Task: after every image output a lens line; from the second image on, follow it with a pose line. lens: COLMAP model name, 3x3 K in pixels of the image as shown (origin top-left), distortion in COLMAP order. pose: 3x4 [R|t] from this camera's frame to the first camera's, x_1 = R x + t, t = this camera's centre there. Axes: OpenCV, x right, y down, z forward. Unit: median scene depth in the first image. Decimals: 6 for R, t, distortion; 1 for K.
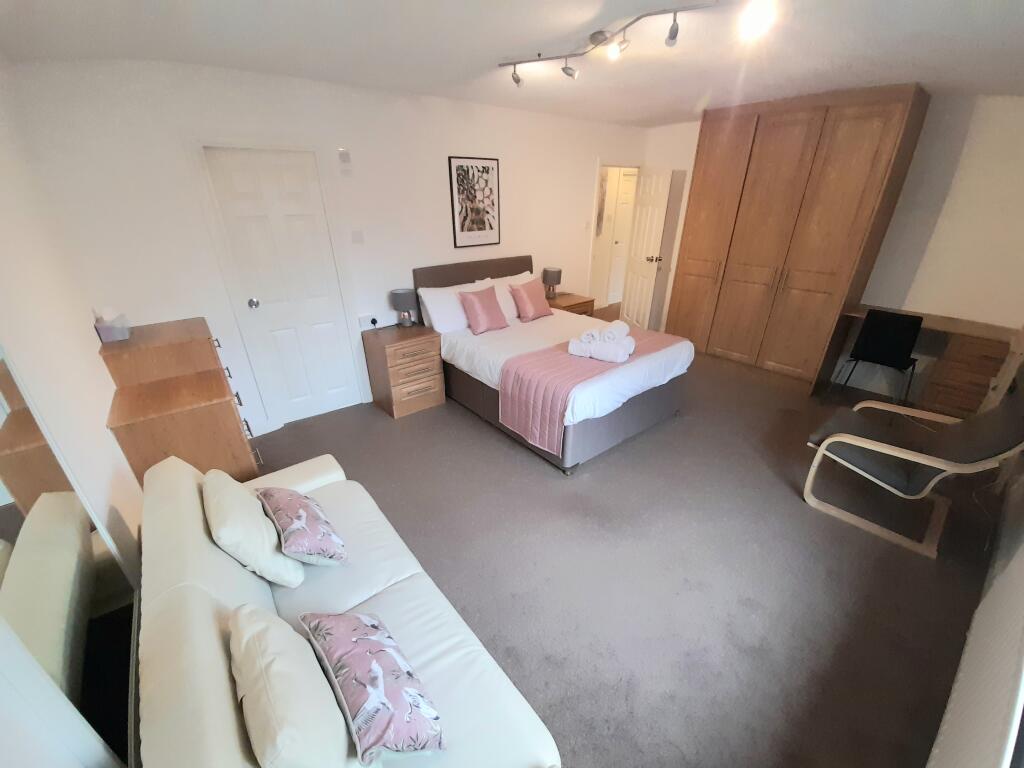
lens RADIAL K [[406.7, 0, 510.7], [0, 406.7, 391.5], [0, 0, 1]] dist [0.001835, 0.000001]
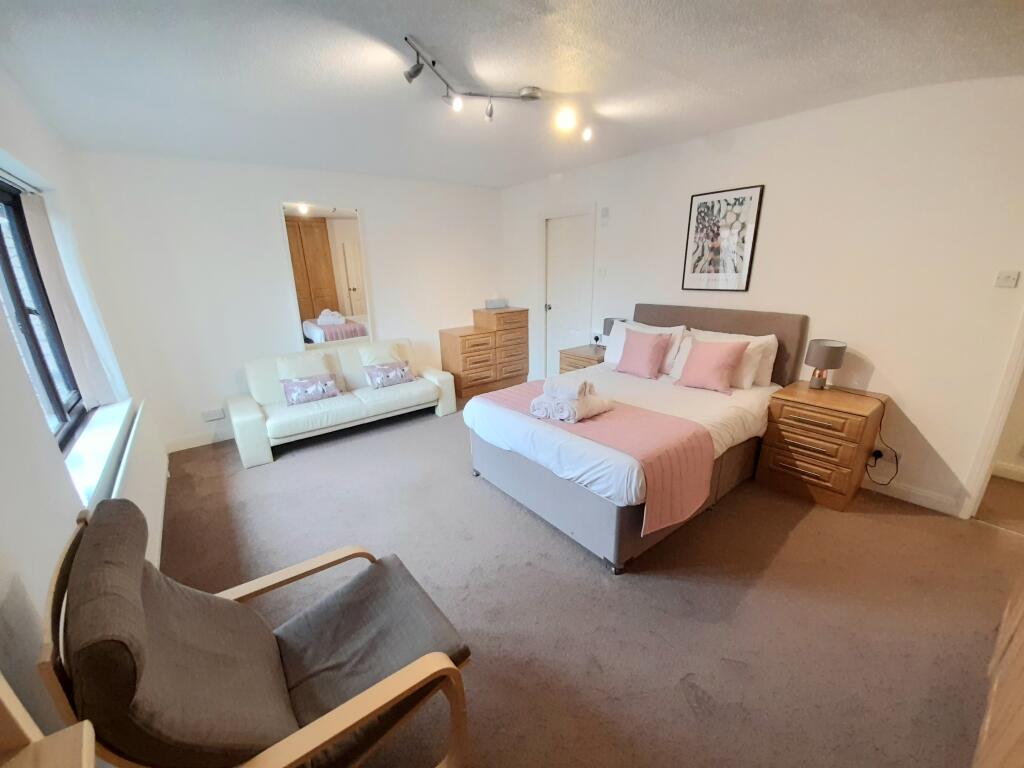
lens RADIAL K [[406.7, 0, 510.9], [0, 406.7, 386.0], [0, 0, 1]] dist [0.001835, 0.000001]
pose [[-0.009329, 0.289240, -0.957211, 0.832947], [-0.416743, 0.869034, 0.266657, -0.252847], [0.908977, 0.401398, 0.112431, 0.646159]]
